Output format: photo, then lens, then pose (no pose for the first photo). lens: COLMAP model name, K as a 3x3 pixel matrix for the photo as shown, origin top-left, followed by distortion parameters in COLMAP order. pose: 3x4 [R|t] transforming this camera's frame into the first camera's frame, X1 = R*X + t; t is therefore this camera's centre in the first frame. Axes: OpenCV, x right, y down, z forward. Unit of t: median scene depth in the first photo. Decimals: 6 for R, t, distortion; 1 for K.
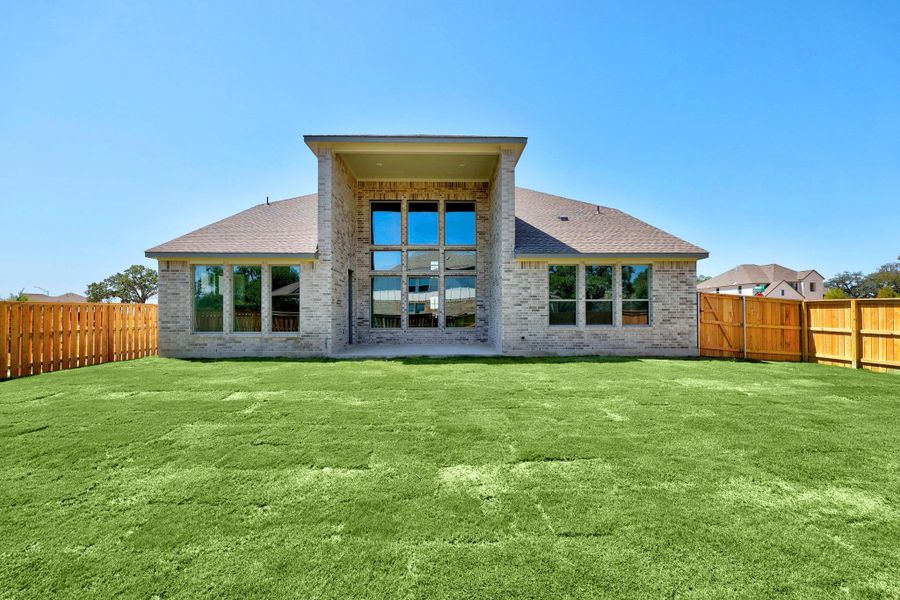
lens RADIAL K [[397.6, 0, 450.0], [0, 397.6, 305.9], [0, 0, 1]] dist [-0.001468, -0.000387]
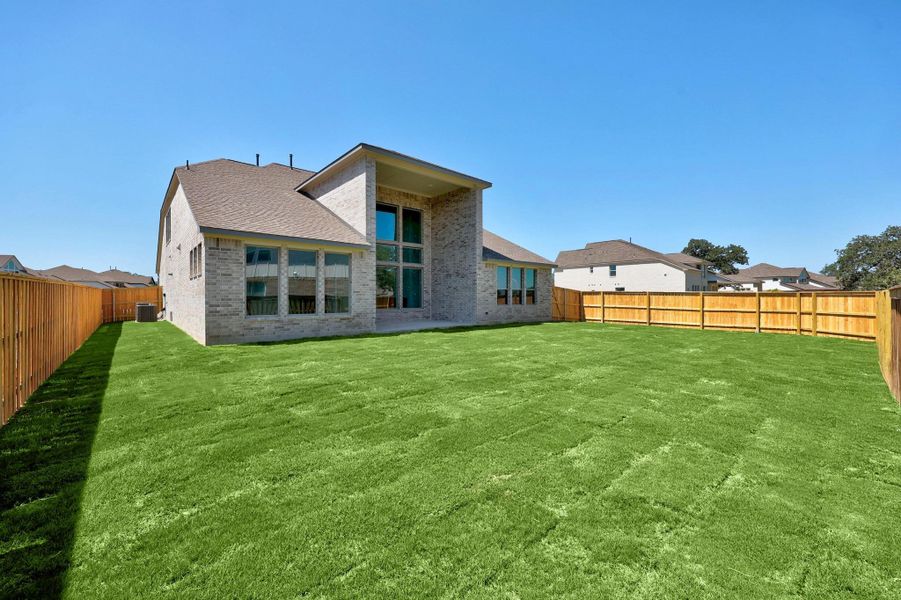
lens RADIAL K [[398.1, 0, 450.2], [0, 398.1, 293.0], [0, 0, 1]] dist [-0.001468, -0.000387]
pose [[0.734420, 0.010379, 0.678616, -0.941862], [-0.015452, 0.999880, 0.001430, 0.002899], [-0.678519, -0.011537, 0.734492, -0.028610]]
